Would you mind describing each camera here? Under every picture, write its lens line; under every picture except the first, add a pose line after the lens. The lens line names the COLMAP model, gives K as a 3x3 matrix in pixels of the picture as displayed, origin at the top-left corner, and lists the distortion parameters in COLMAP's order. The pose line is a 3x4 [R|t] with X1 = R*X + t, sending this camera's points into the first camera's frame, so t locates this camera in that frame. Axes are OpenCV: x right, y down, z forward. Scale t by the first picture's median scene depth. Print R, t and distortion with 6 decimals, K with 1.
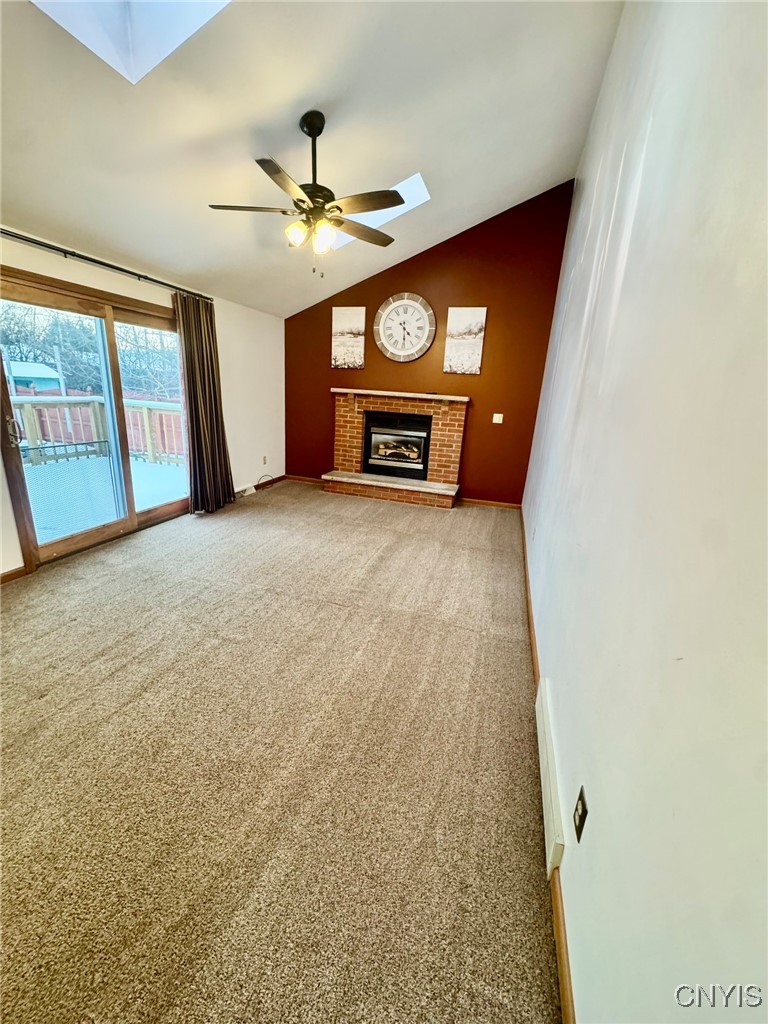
lens RADIAL K [[408.8, 0, 377.5], [0, 408.8, 510.3], [0, 0, 1]] dist [-0.003377, 0.000102]
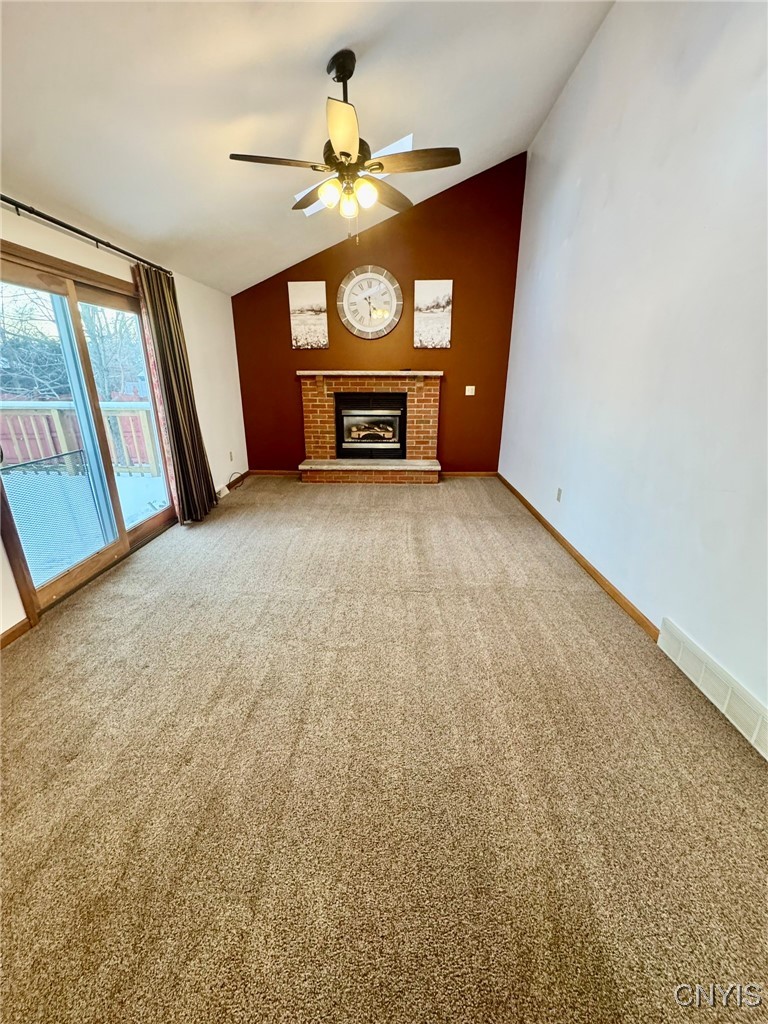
lens RADIAL K [[408.8, 0, 381.7], [0, 408.8, 512.3], [0, 0, 1]] dist [-0.003377, 0.000102]
pose [[0.963742, -0.139735, 0.227324, -0.269962], [0.128884, 0.989721, 0.061974, -0.019494], [-0.233647, -0.030428, 0.971845, 0.059792]]
